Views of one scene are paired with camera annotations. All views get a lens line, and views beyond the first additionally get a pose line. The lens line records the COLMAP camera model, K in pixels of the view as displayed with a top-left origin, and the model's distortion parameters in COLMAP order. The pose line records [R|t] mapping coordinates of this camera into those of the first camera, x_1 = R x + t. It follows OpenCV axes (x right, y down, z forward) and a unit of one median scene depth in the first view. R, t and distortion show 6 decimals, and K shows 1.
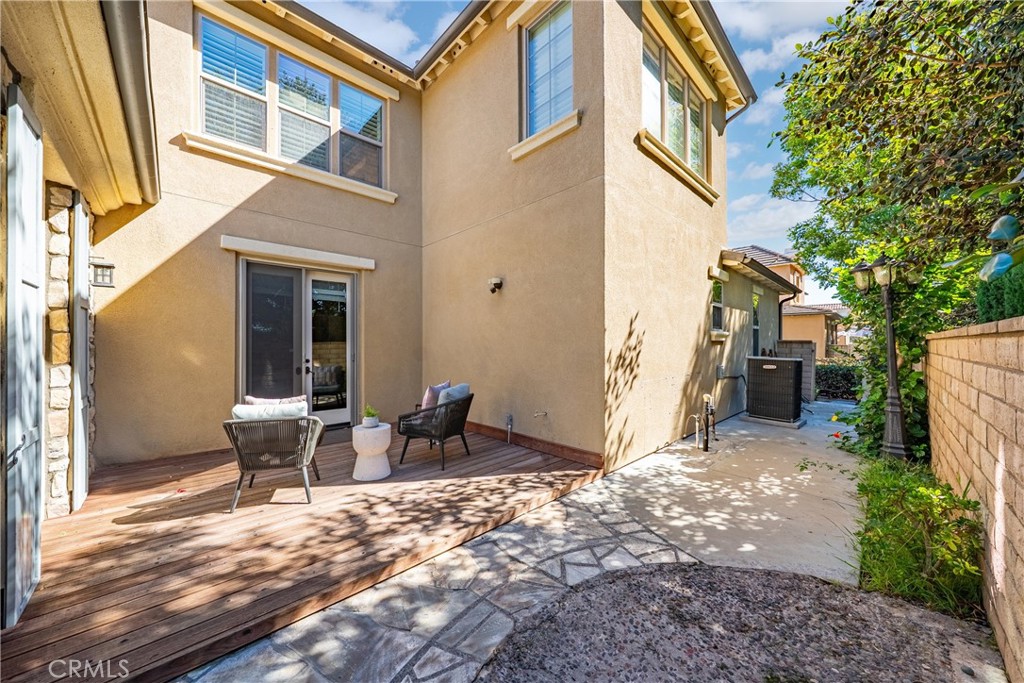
lens RADIAL K [[354.8, 0, 500.9], [0, 354.8, 342.2], [0, 0, 1]] dist [0.000109, -0.000120]
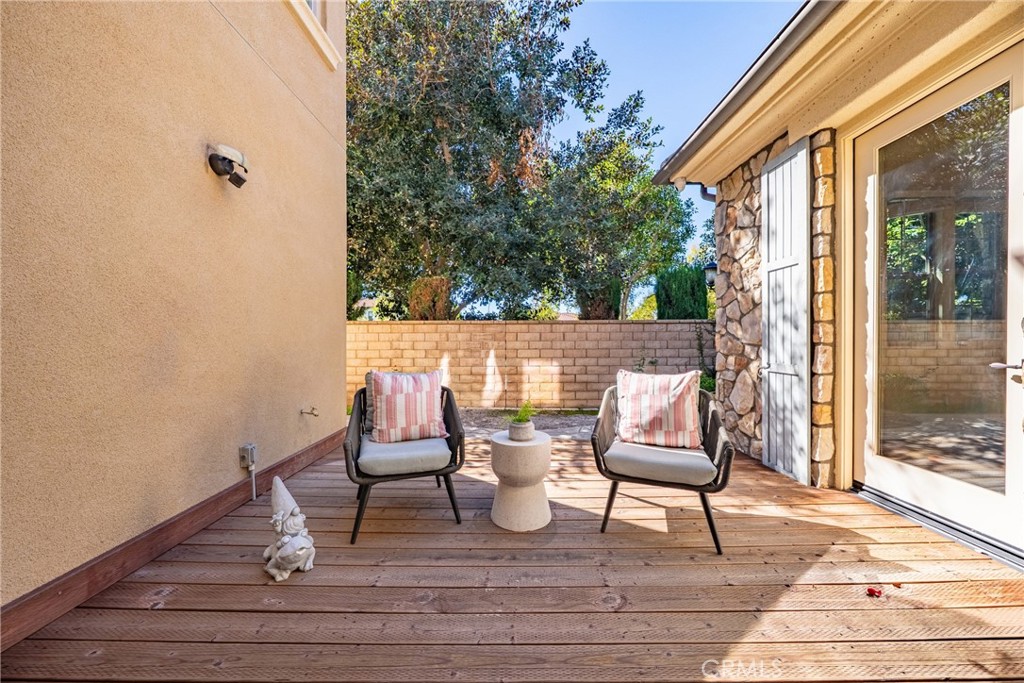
lens RADIAL K [[354.8, 0, 504.5], [0, 354.8, 344.0], [0, 0, 1]] dist [0.000109, -0.000120]
pose [[-0.702355, 0.002856, 0.711821, -0.936016], [-0.000148, 0.999991, -0.004158, 0.102380], [-0.711827, -0.003026, -0.702349, 1.749038]]
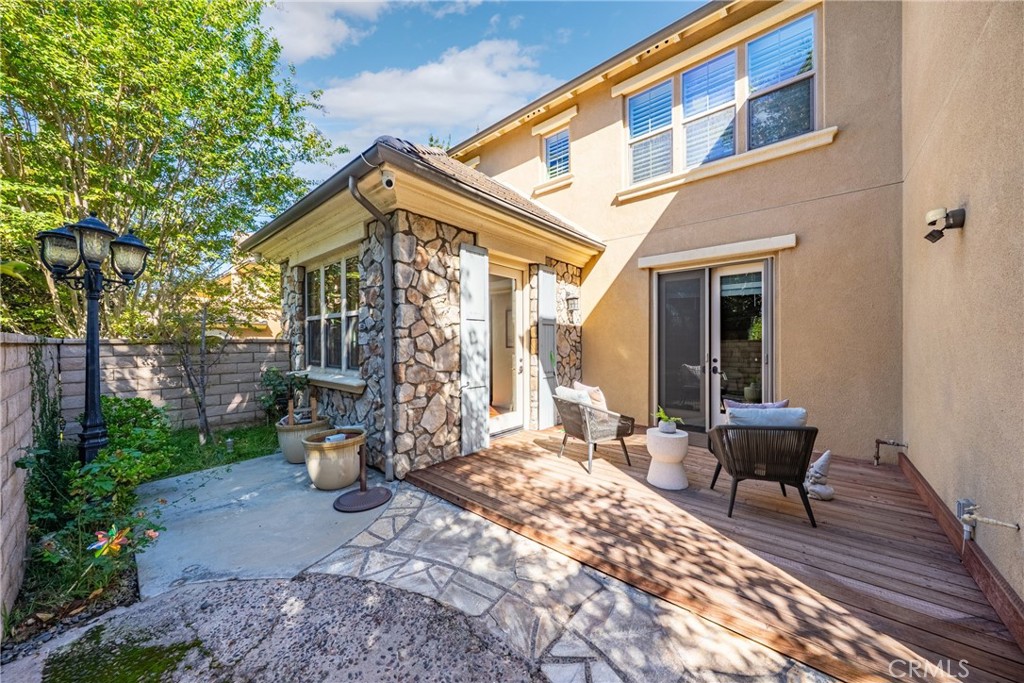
lens RADIAL K [[354.8, 0, 512.8], [0, 354.8, 341.4], [0, 0, 1]] dist [0.000109, -0.000120]
pose [[0.112525, 0.001177, -0.993648, 0.643767], [0.010411, 0.999943, 0.002364, -0.013639], [0.993594, -0.010611, 0.112506, 0.585630]]
